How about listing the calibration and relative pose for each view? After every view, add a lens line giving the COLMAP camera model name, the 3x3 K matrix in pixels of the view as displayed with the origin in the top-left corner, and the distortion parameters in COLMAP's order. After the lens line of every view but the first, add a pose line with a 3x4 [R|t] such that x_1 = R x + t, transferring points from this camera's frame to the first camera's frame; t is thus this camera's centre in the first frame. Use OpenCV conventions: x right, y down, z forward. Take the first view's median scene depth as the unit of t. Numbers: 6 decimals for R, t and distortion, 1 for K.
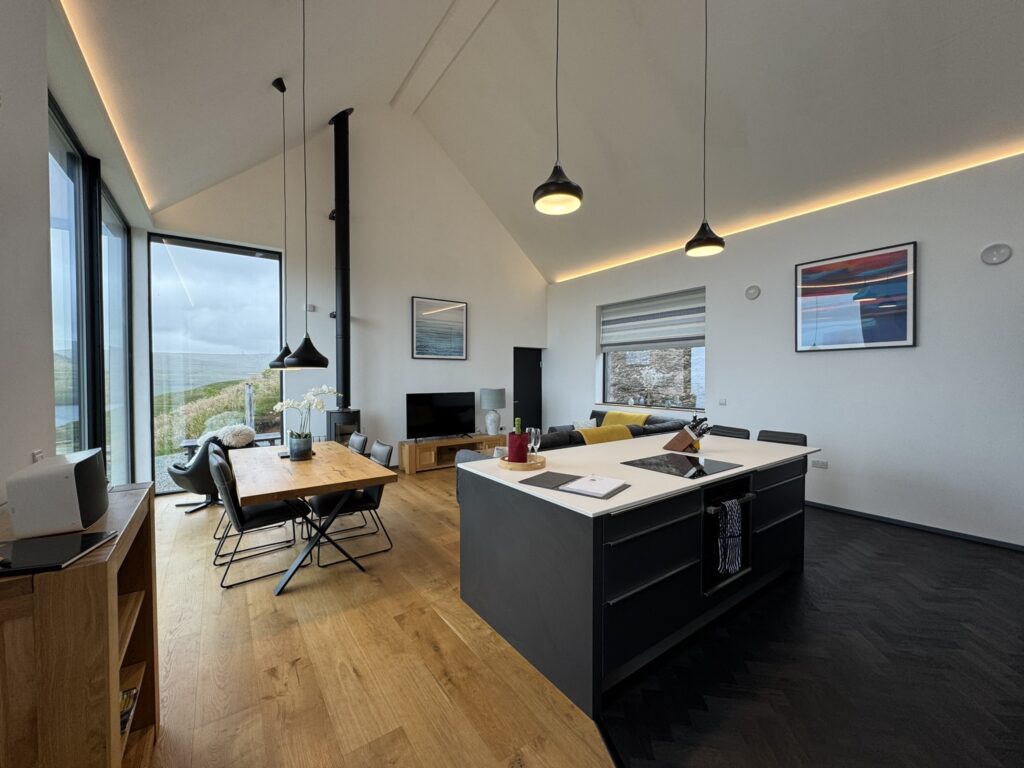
lens RADIAL K [[407.8, 0, 512.0], [0, 407.8, 384.0], [0, 0, 1]] dist [0.000469, -0.000002]
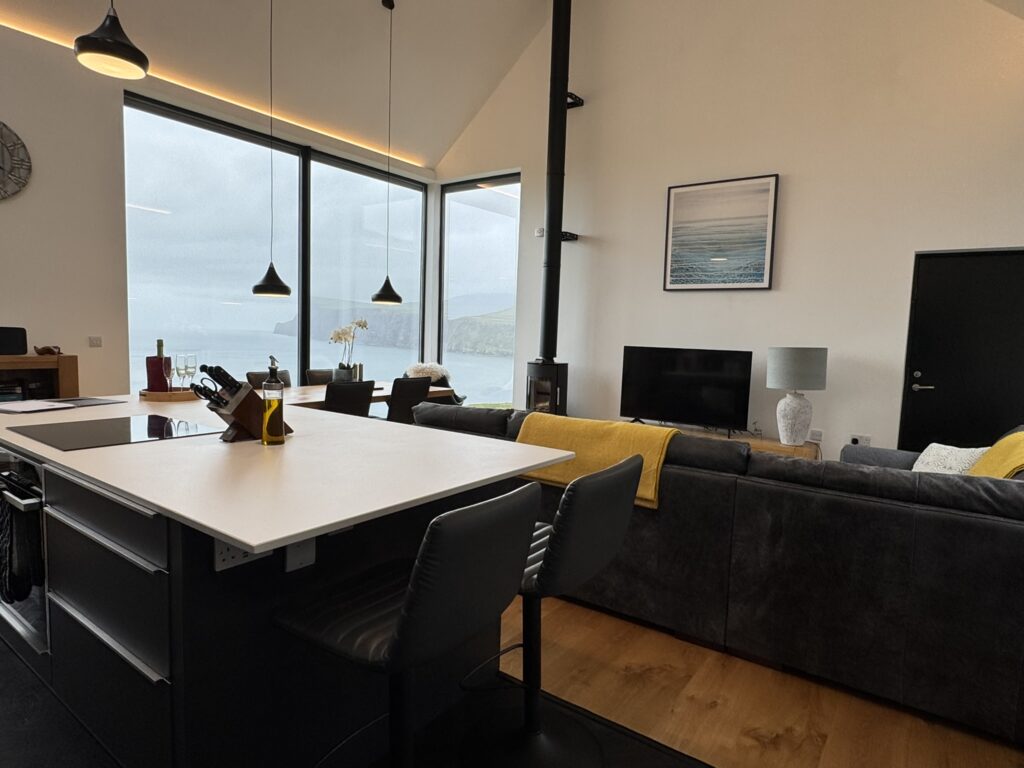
lens RADIAL K [[596.5, 0, 512.0], [0, 596.5, 384.0], [0, 0, 1]] dist [0.000232, 0.000551]
pose [[0.306477, 0.094896, -0.947136, 0.536763], [-0.050473, 0.995238, 0.083384, 0.013231], [0.950539, 0.022250, 0.309808, 0.499275]]
